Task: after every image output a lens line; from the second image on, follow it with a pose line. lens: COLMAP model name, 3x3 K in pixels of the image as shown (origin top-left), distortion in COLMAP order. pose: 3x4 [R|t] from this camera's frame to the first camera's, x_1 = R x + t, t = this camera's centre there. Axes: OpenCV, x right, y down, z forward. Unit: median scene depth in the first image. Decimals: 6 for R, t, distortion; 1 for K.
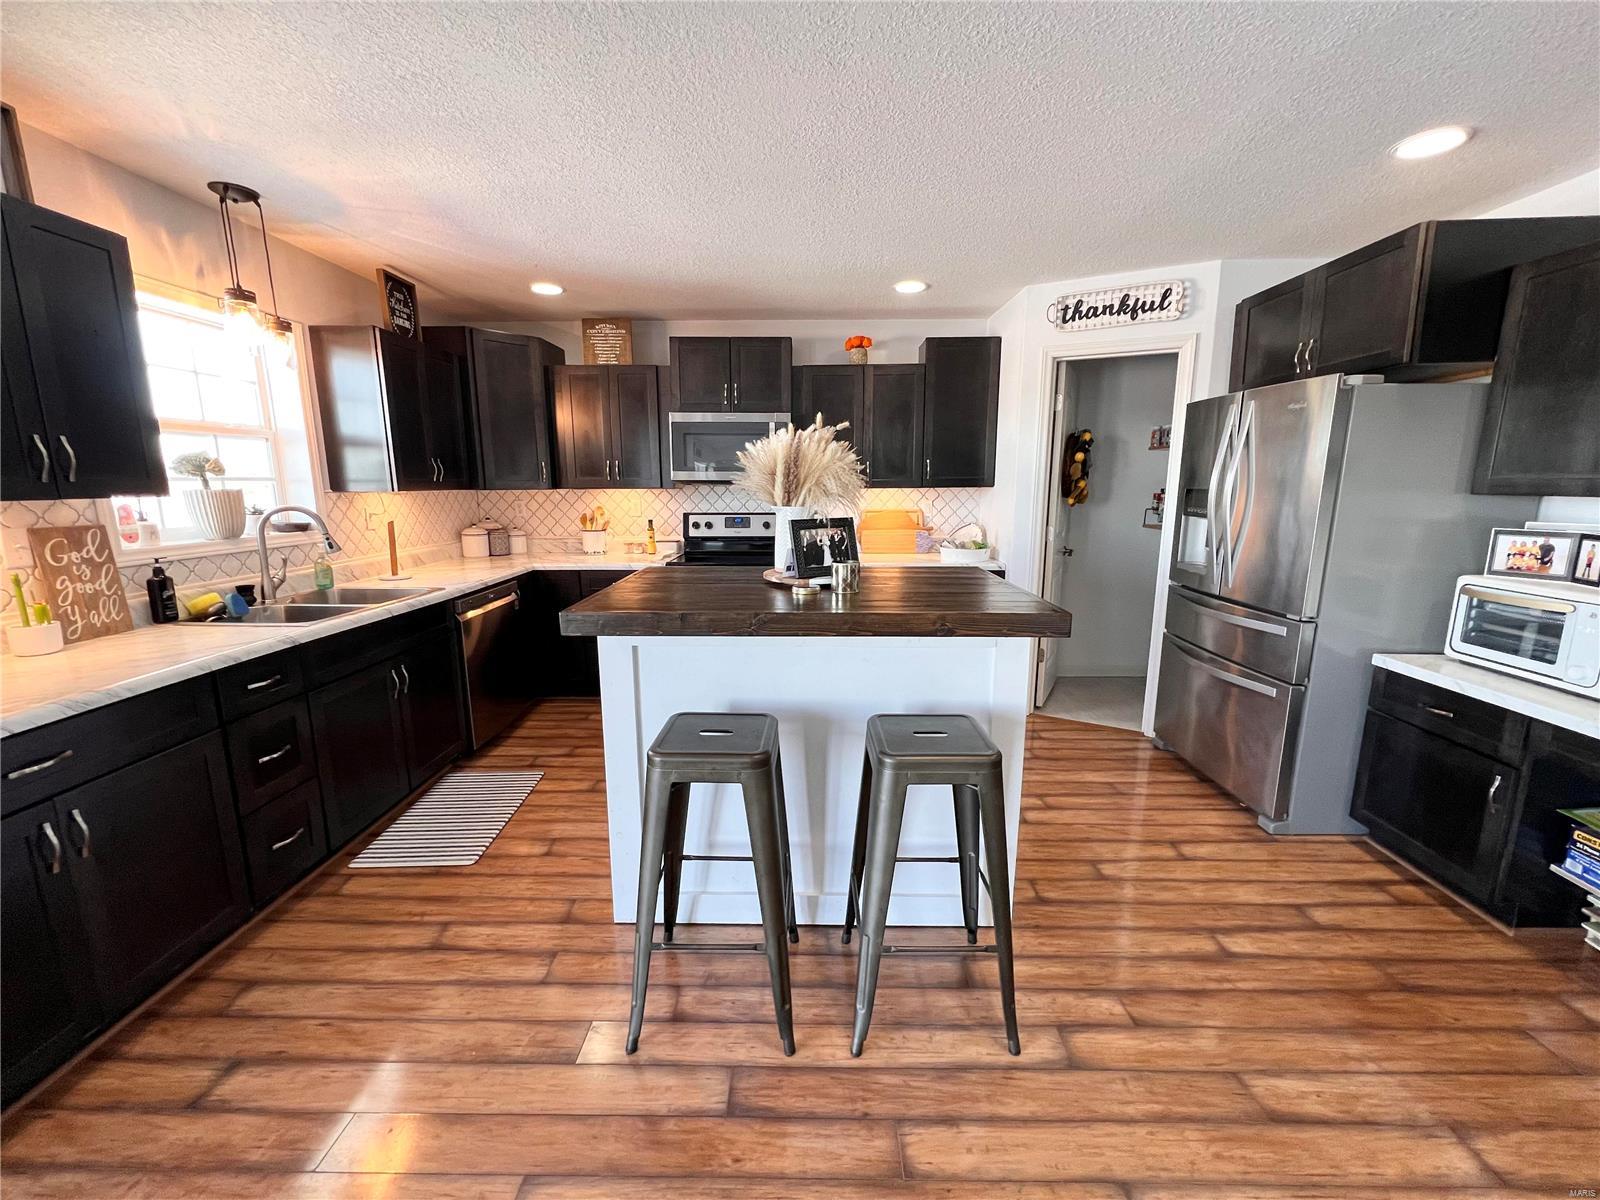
lens RADIAL K [[639.4, 0, 804.6], [0, 639.4, 598.2], [0, 0, 1]] dist [0.000522, -0.000261]
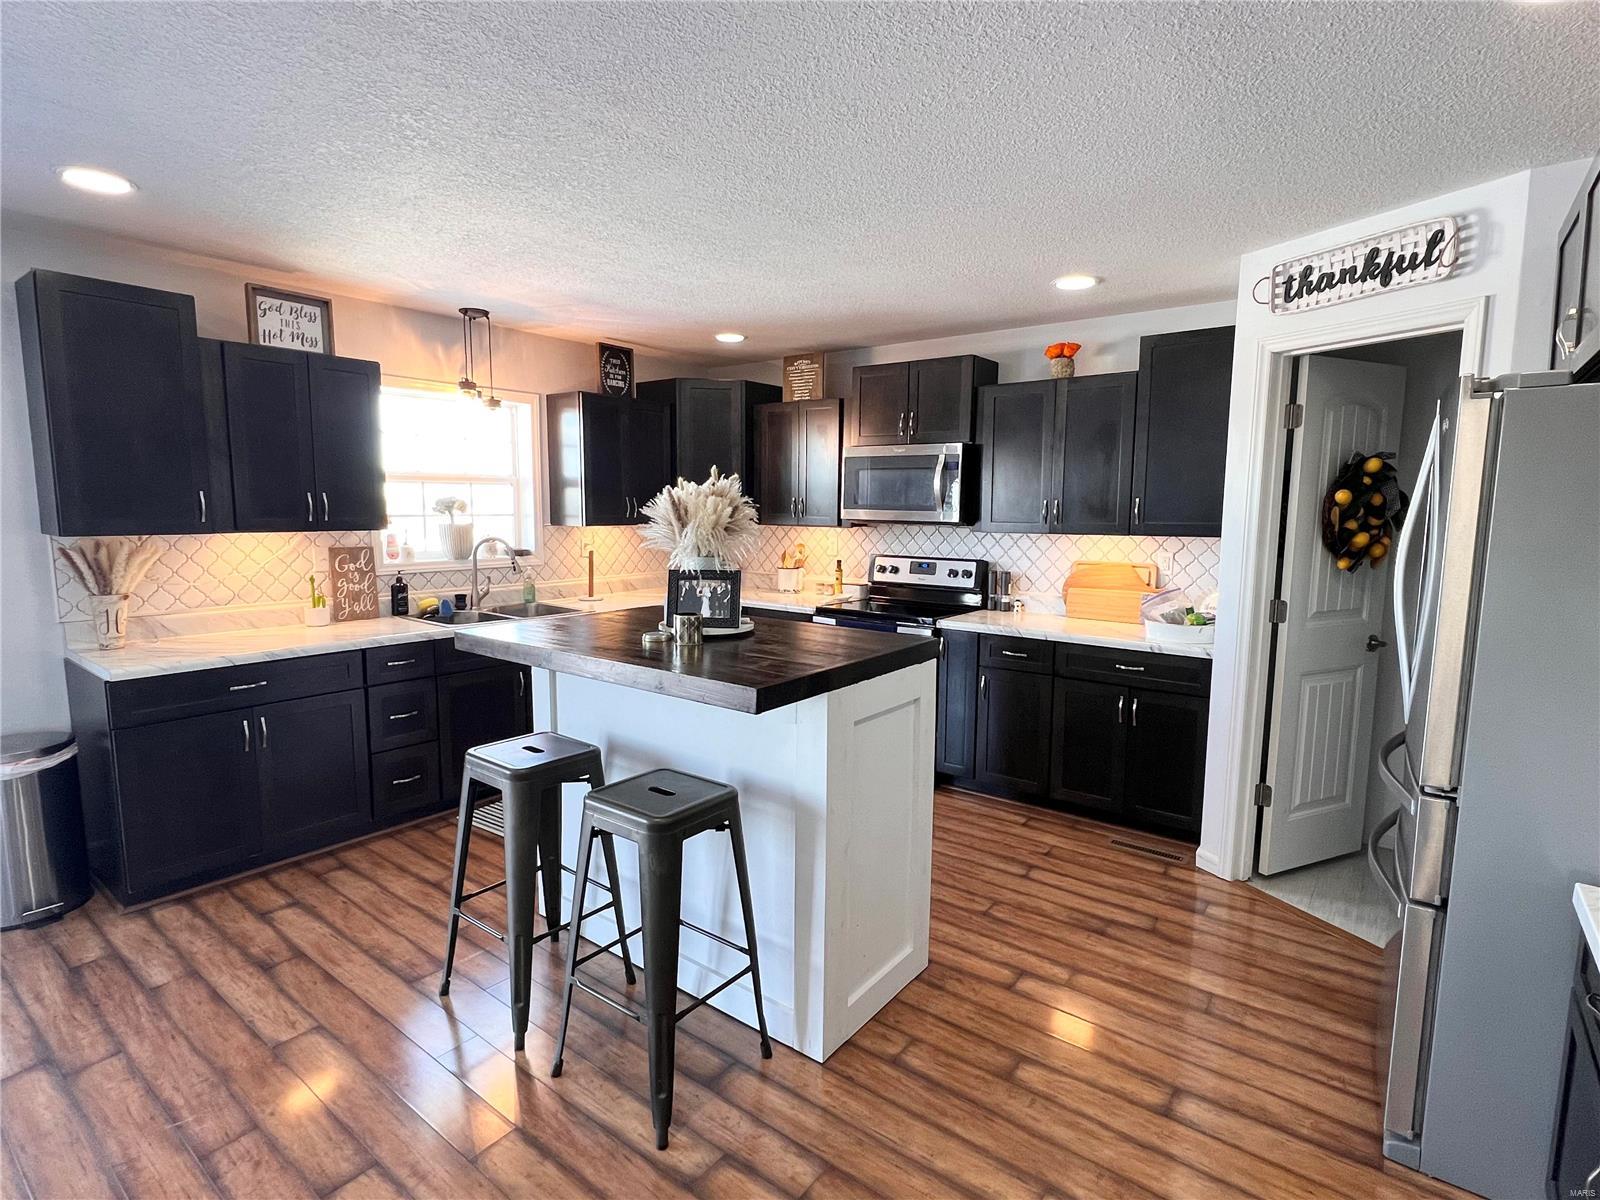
lens RADIAL K [[805.8, 0, 800.0], [0, 805.8, 600.0], [0, 0, 1]] dist [0.002360, -0.000079]
pose [[0.800127, 0.079700, -0.594512, 0.874441], [-0.117568, 0.992746, -0.025142, -0.062147], [0.588195, 0.090013, 0.803694, 0.074090]]
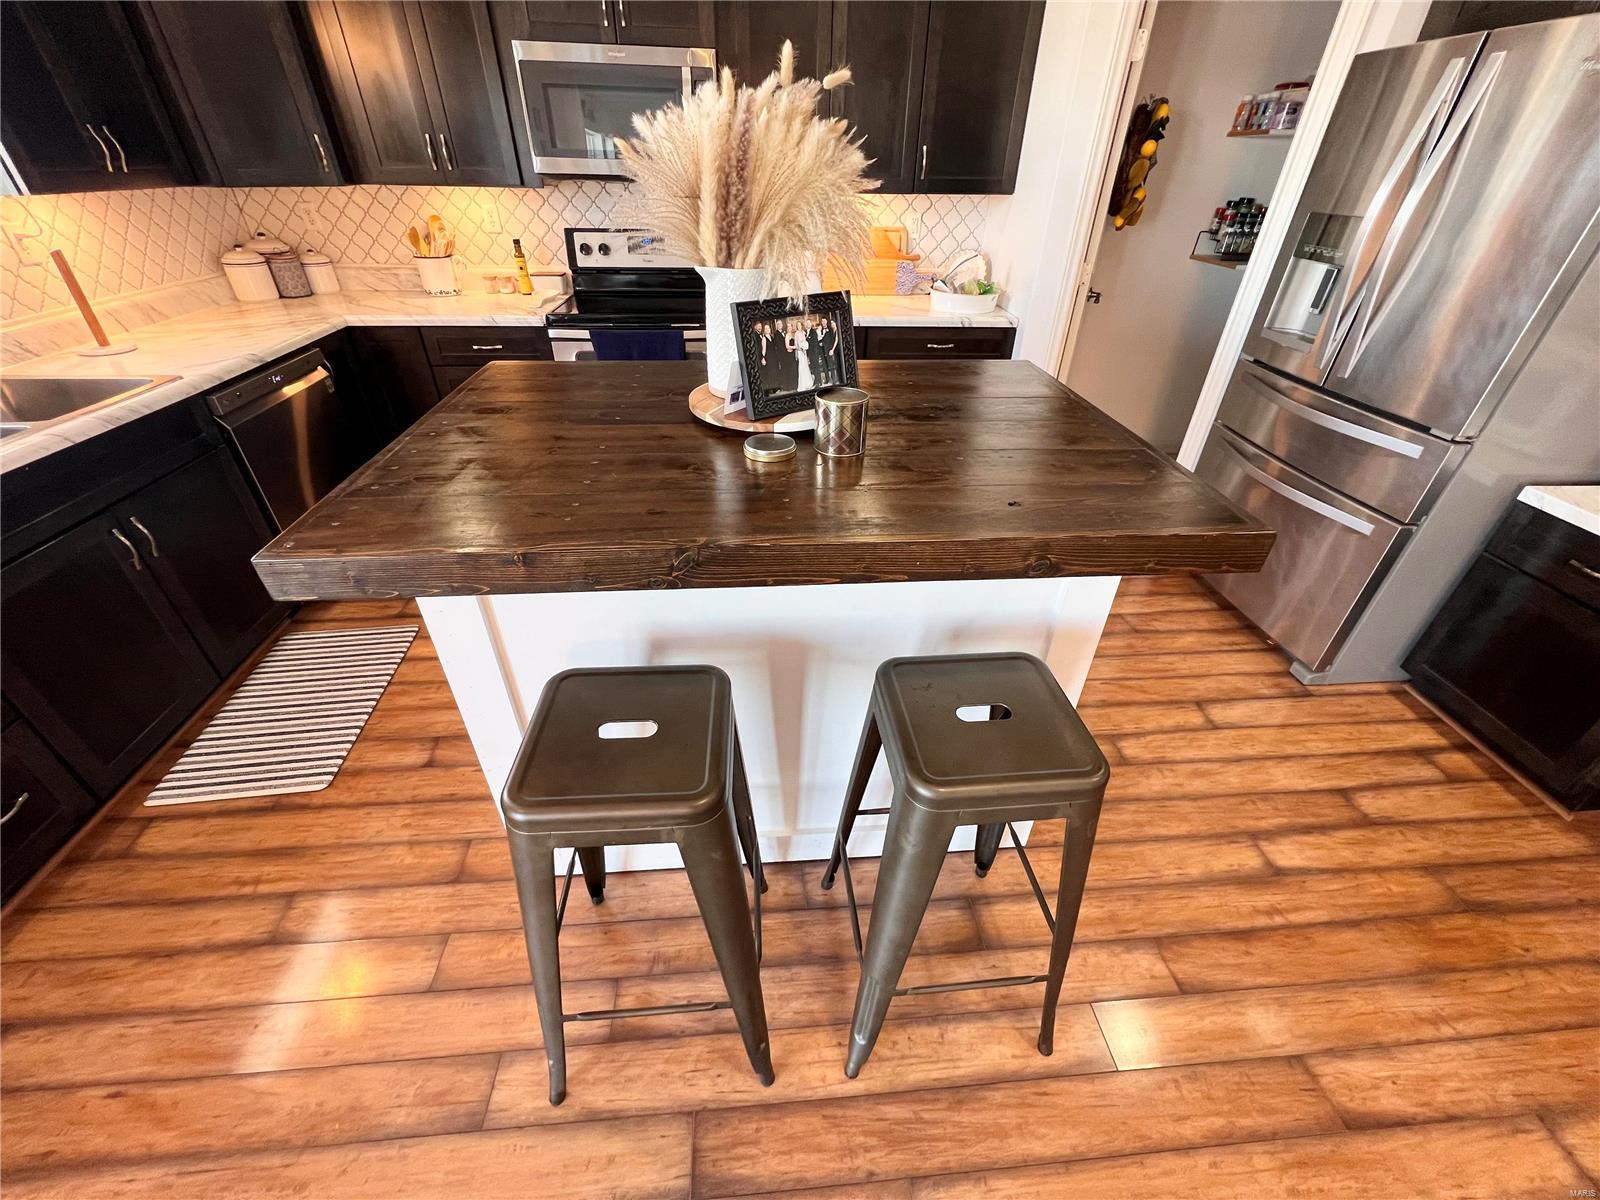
lens RADIAL K [[642.2, 0, 805.9], [0, 642.2, 601.5], [0, 0, 1]] dist [-0.001931, 0.000070]
pose [[0.995271, -0.037052, 0.089796, -0.019245], [-0.002952, 0.912437, 0.409208, -0.108546], [-0.097095, -0.407537, 0.908012, 0.404620]]
